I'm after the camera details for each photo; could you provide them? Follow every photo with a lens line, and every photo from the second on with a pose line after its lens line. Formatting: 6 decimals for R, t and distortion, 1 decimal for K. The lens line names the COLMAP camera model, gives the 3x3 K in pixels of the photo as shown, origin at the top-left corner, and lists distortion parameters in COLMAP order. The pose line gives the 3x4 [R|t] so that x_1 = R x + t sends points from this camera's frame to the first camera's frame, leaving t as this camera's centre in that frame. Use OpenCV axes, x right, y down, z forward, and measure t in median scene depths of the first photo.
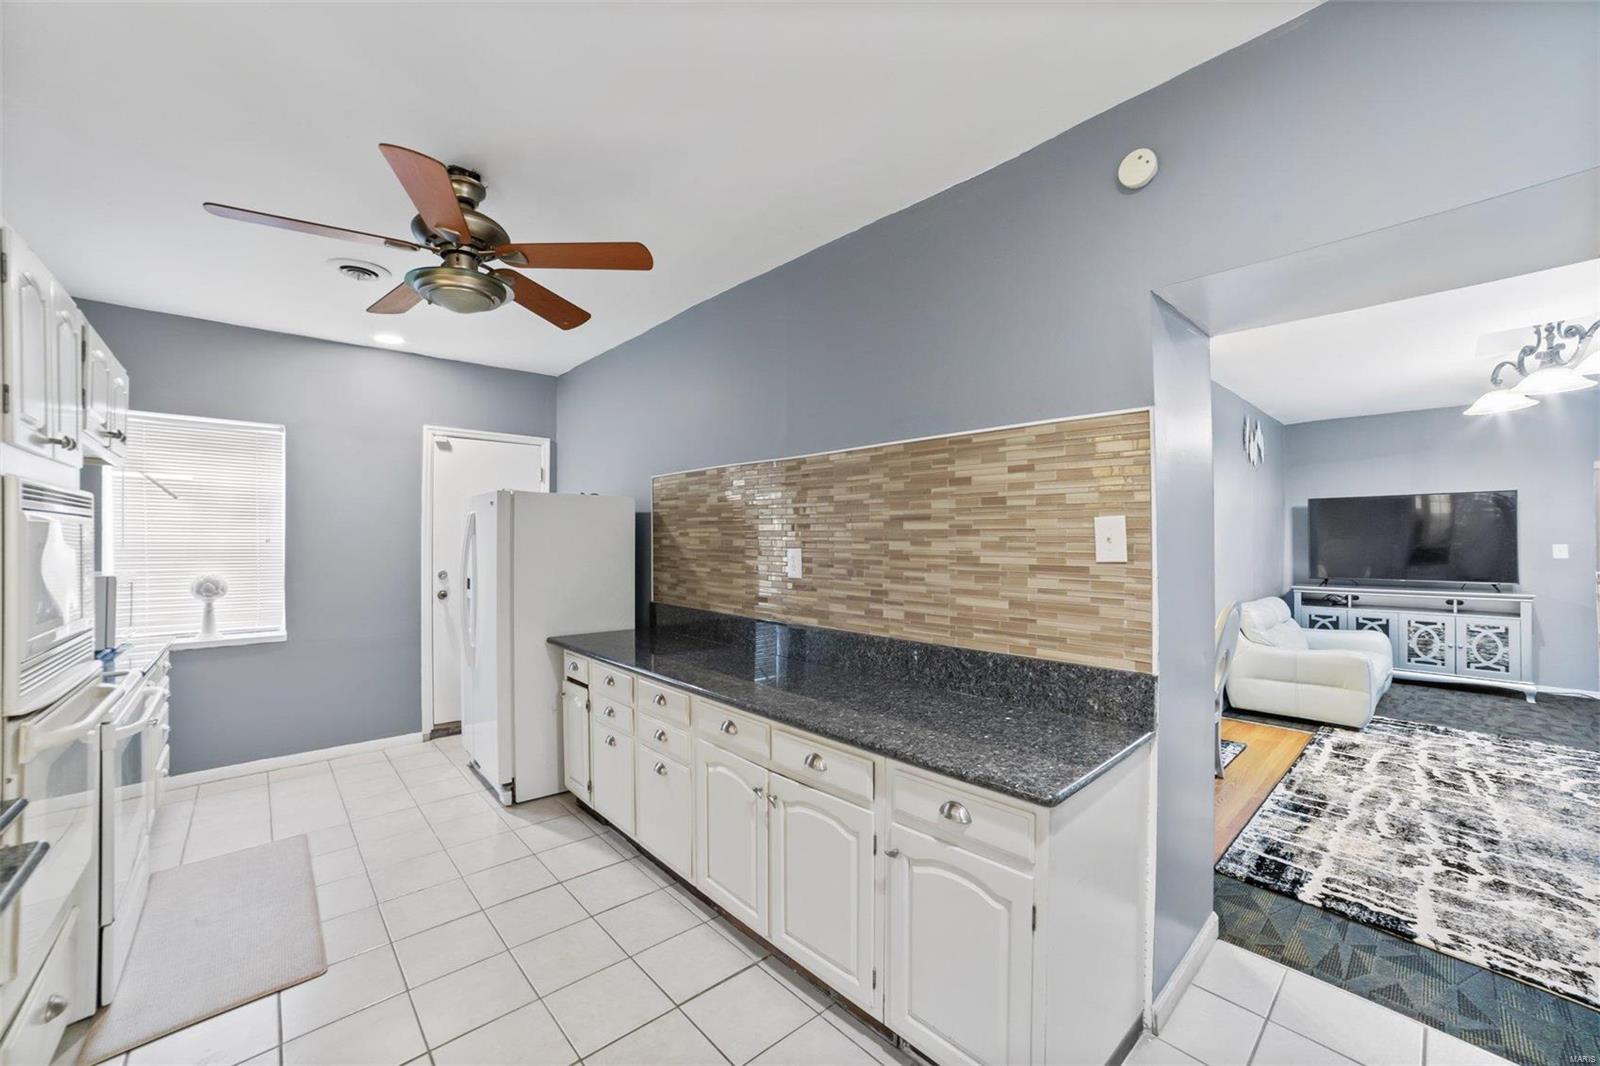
lens RADIAL K [[622.8, 0, 800.0], [0, 622.8, 533.0], [0, 0, 1]] dist [-0.079240, 0.029237]
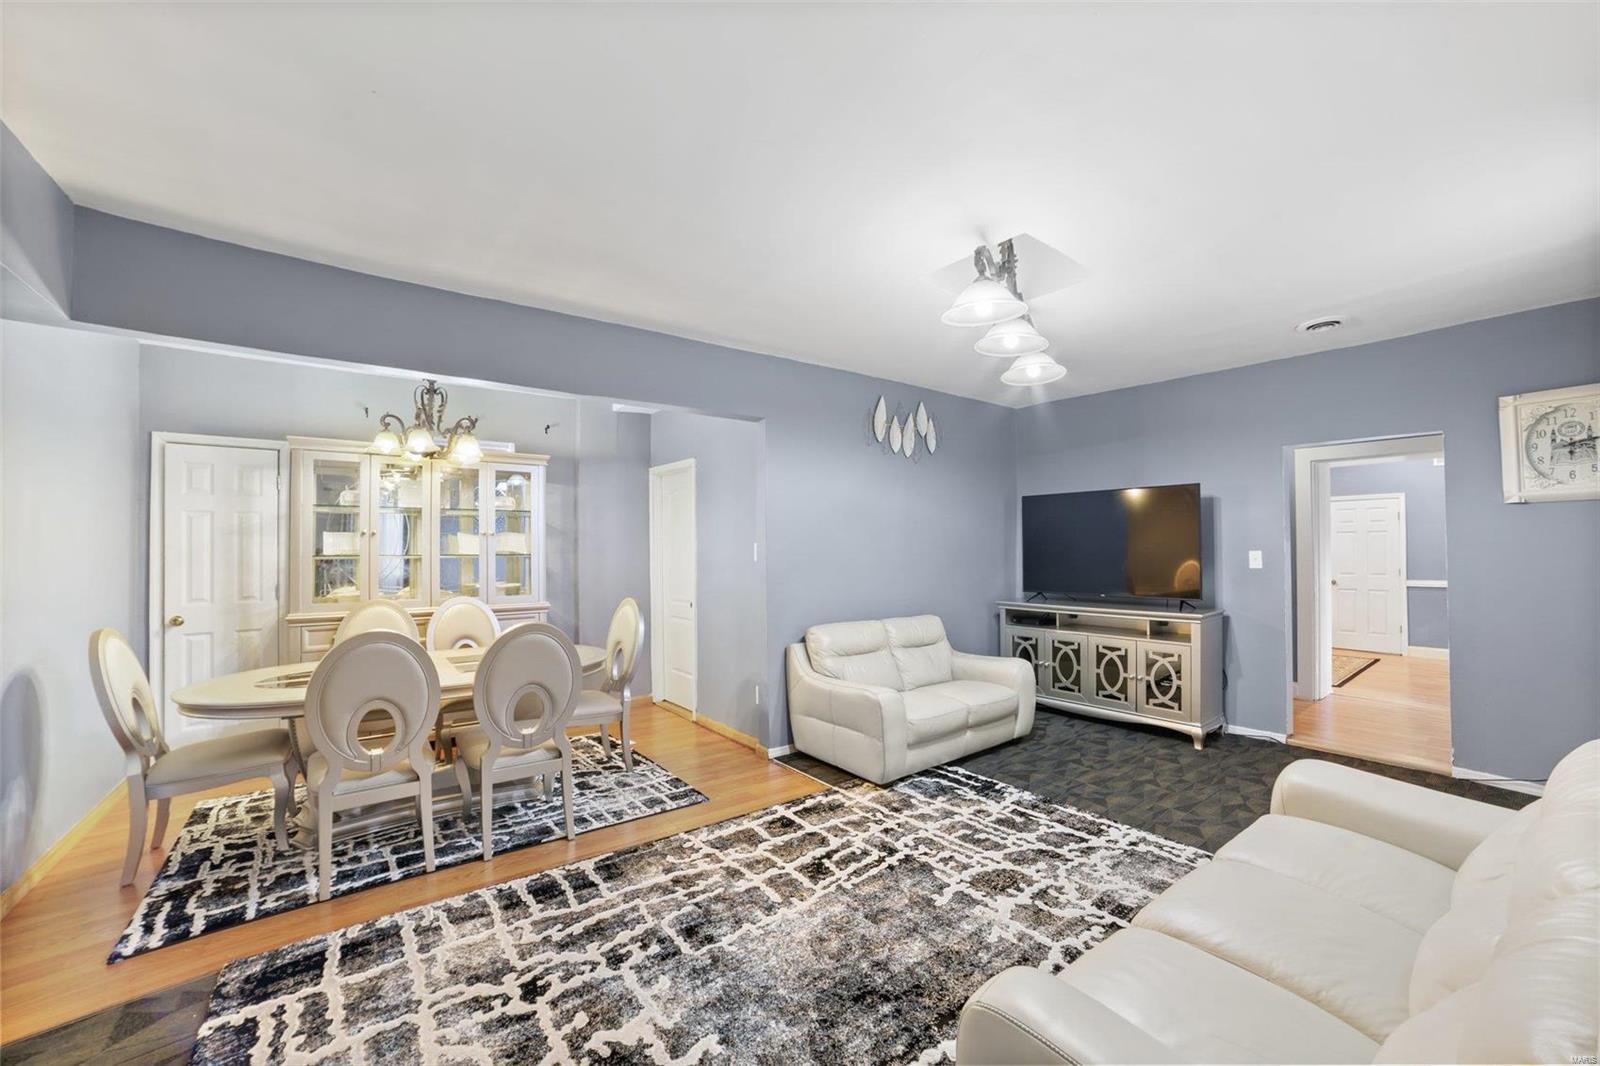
lens RADIAL K [[622.8, 0, 800.0], [0, 622.8, 533.0], [0, 0, 1]] dist [-0.079240, 0.029237]
pose [[0.995826, -0.006870, -0.091011, 1.121617], [0.005888, 0.999922, -0.011055, 0.003473], [0.091080, 0.010473, 0.995789, 0.208373]]
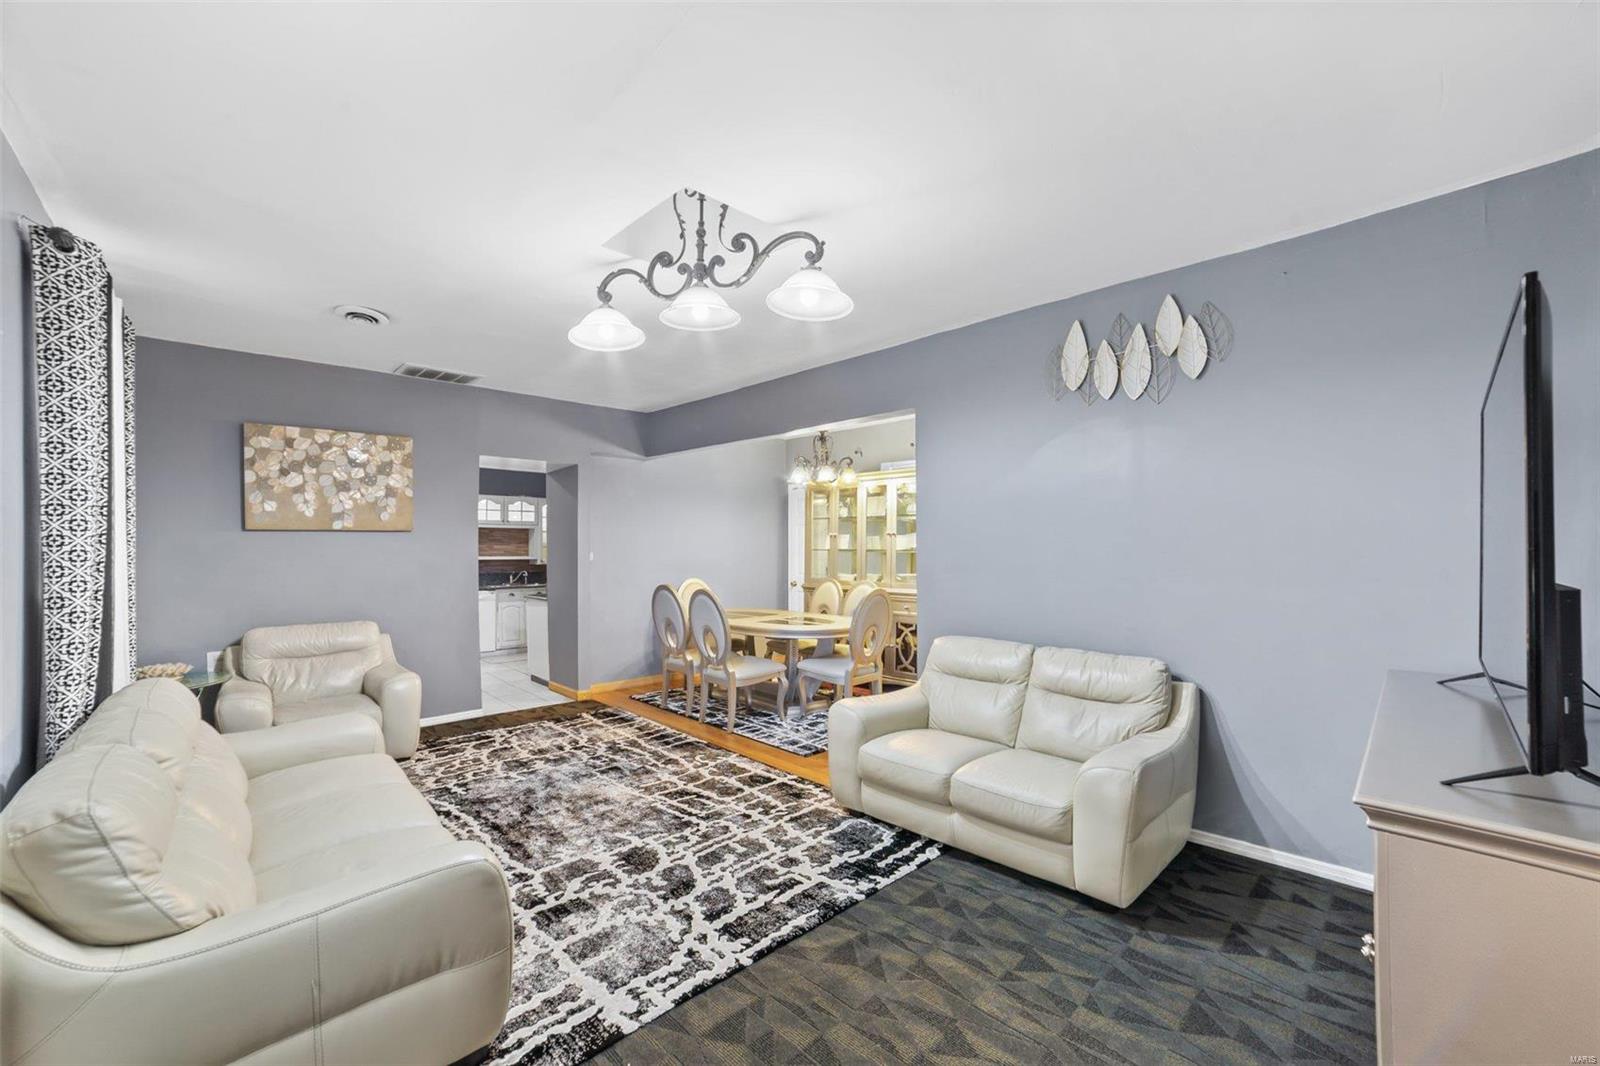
lens RADIAL K [[632.6, 0, 805.7], [0, 632.6, 540.5], [0, 0, 1]] dist [-0.094266, 0.041862]
pose [[0.047006, -0.011153, -0.998832, 2.081622], [0.010885, 0.999884, -0.010653, 0.021669], [0.998835, -0.010371, 0.047122, 1.133412]]
